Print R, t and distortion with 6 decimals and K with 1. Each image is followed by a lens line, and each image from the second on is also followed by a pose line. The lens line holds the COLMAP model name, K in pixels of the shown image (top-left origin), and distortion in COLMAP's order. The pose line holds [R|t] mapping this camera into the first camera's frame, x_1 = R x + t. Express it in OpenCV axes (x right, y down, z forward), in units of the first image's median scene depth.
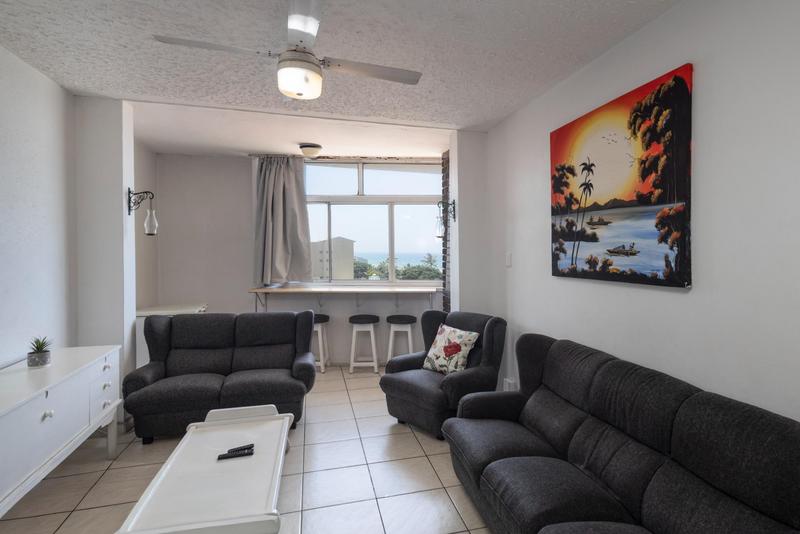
lens RADIAL K [[362.4, 0, 398.7], [0, 362.4, 264.9], [0, 0, 1]] dist [0.002017, 0.001956]
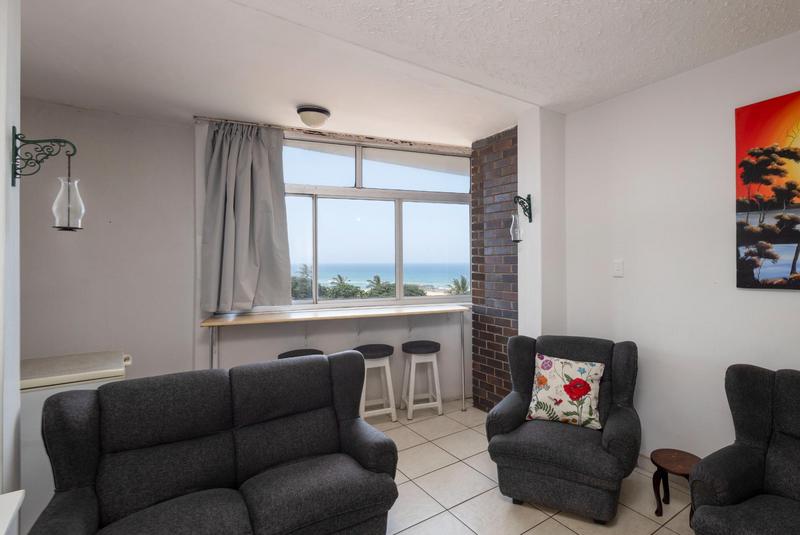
lens RADIAL K [[362.4, 0, 404.3], [0, 362.4, 263.9], [0, 0, 1]] dist [0.002017, 0.001956]
pose [[0.940567, -0.012734, 0.339370, -0.431308], [0.023348, 0.999357, -0.027209, -0.013671], [-0.338806, 0.033516, 0.940259, 0.396872]]
